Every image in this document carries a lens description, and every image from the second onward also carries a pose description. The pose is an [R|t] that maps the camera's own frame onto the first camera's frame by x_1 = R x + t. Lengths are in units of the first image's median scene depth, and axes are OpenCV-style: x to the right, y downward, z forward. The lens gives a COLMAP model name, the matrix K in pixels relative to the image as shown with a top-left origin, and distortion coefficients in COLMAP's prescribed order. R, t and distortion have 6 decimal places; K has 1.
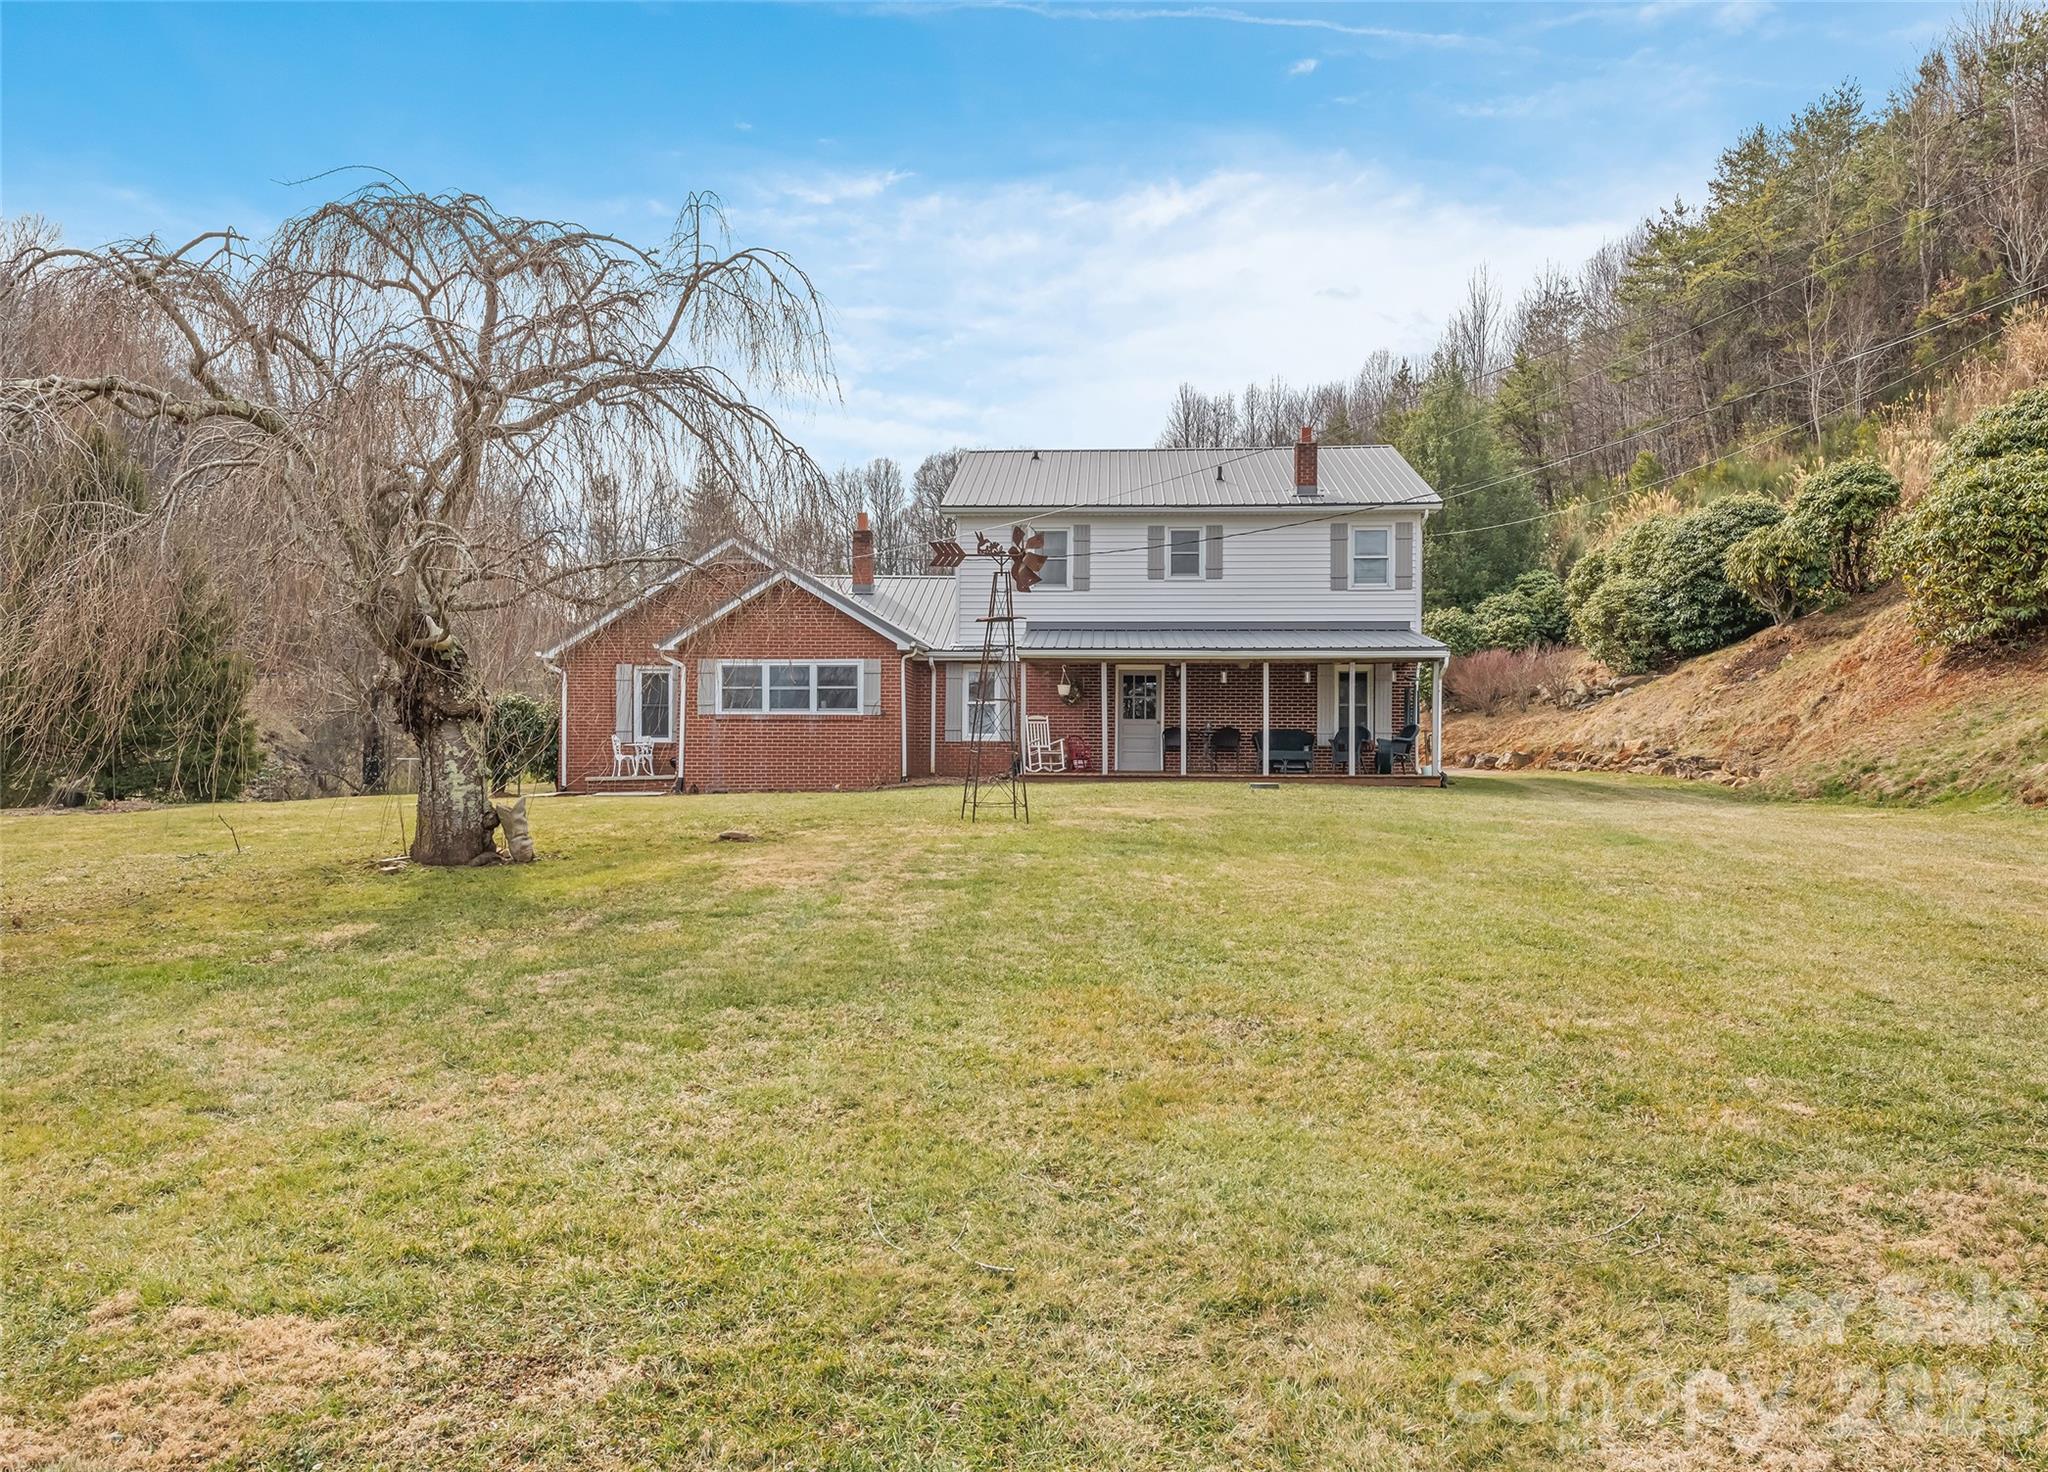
lens RADIAL K [[1504.2, 0, 1024.0], [0, 1504.2, 736.0], [0, 0, 1]] dist [-0.005862, -0.001286]
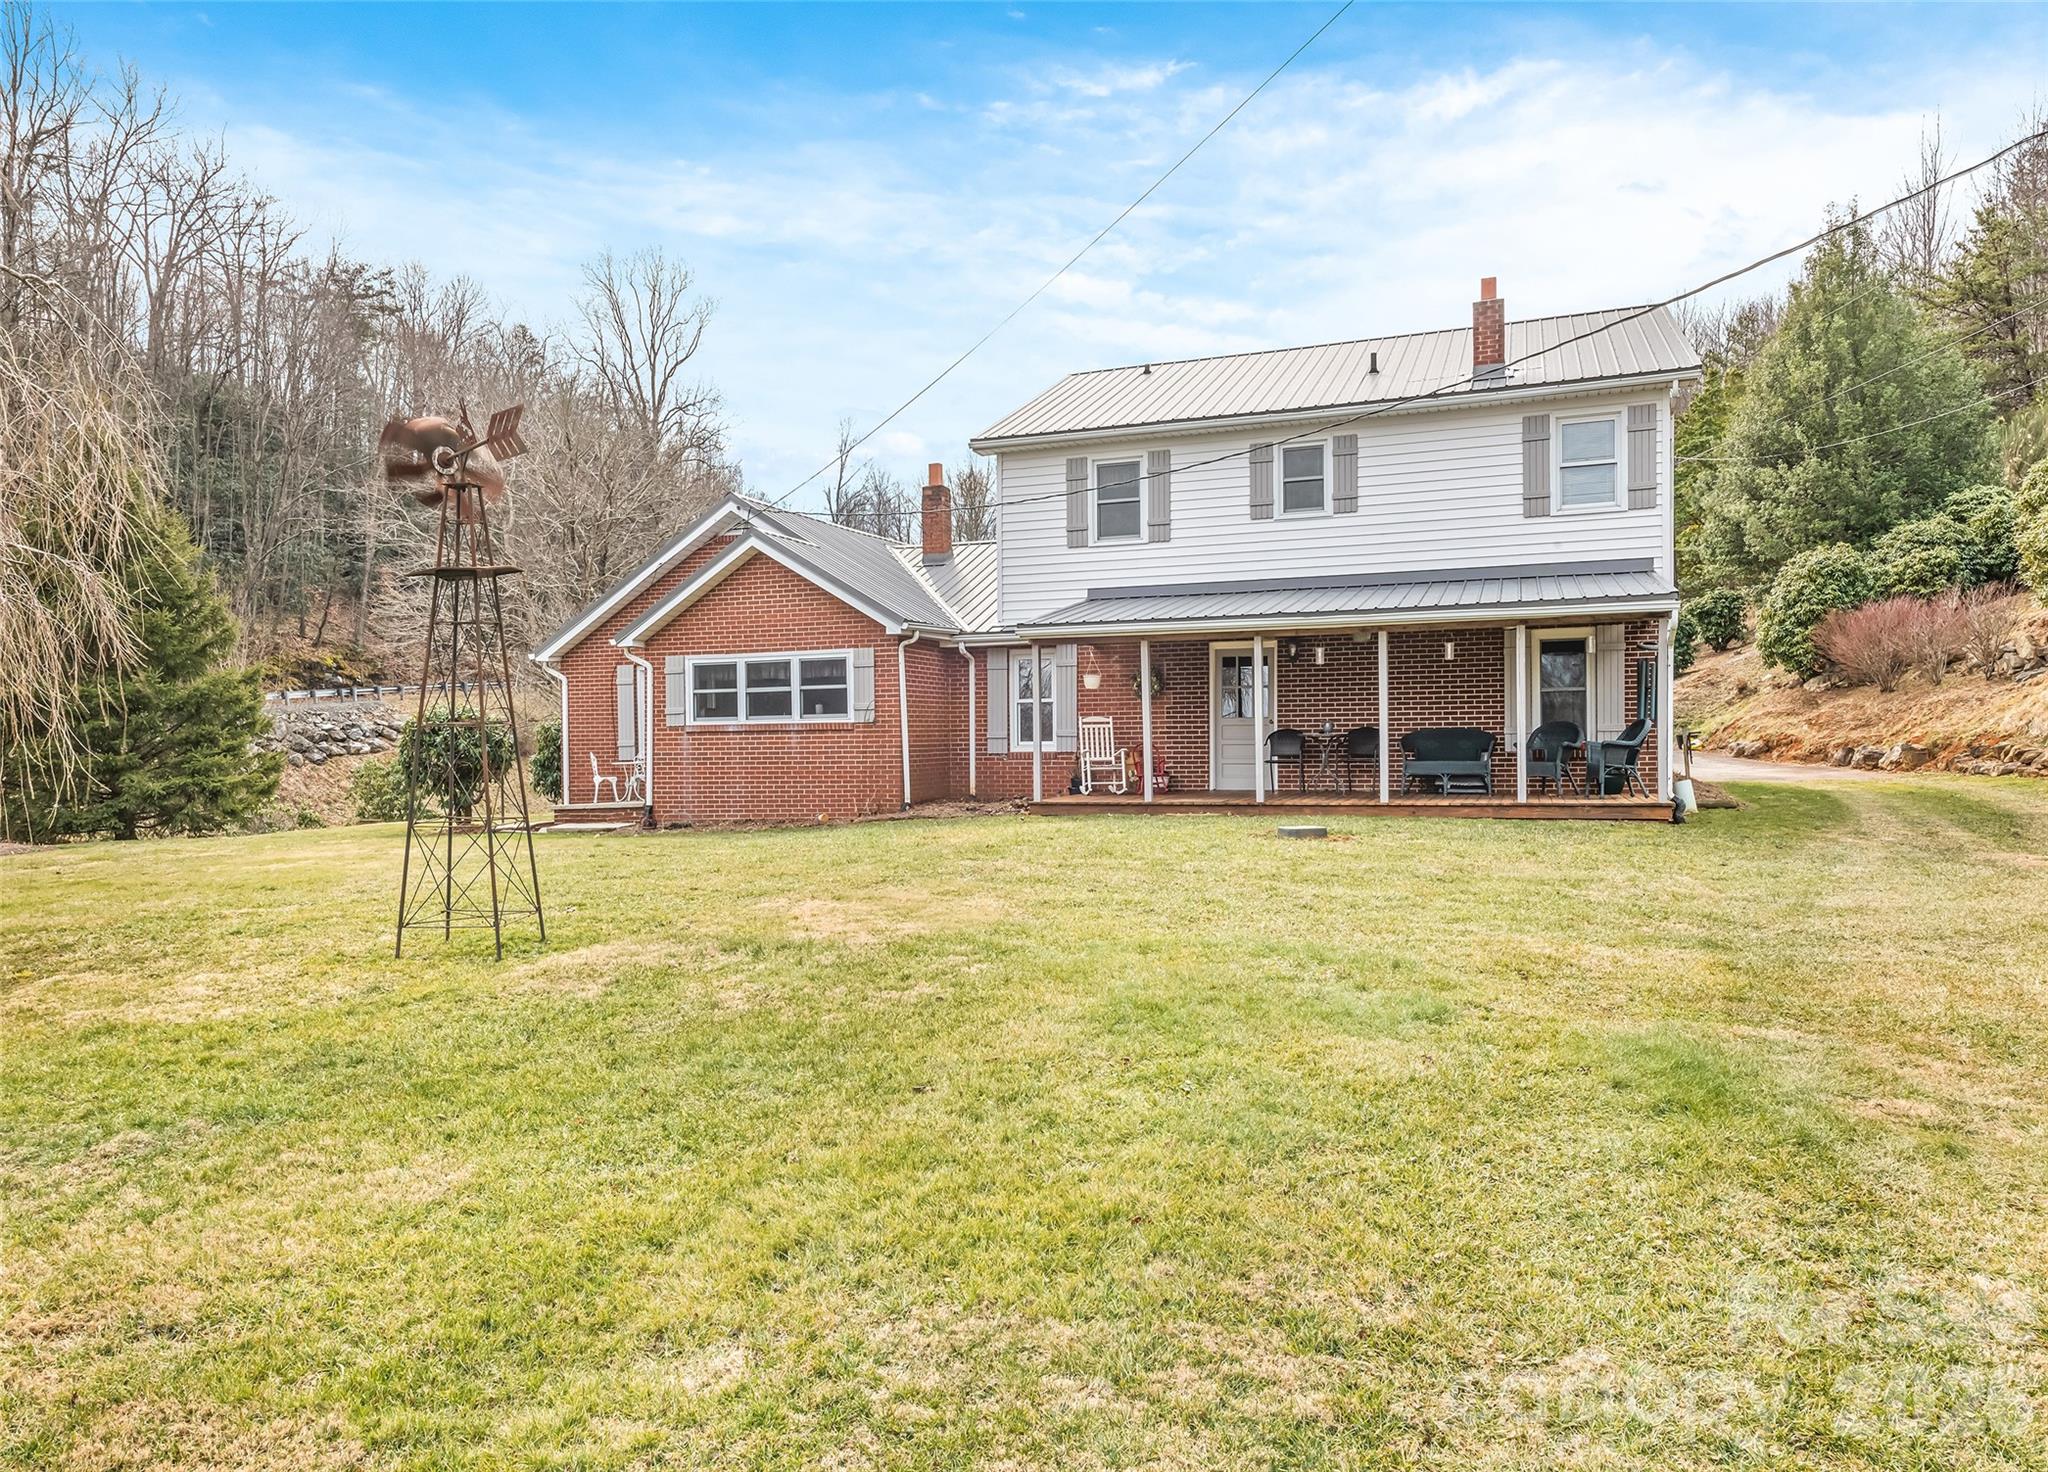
lens RADIAL K [[1429.0, 0, 1023.8], [0, 1429.0, 760.1], [0, 0, 1]] dist [-0.001858, -0.002031]
pose [[0.949670, -0.013262, -0.312971, 0.189440], [0.022681, 0.999392, 0.026474, -0.011493], [0.312429, -0.032240, 0.949394, 0.325464]]
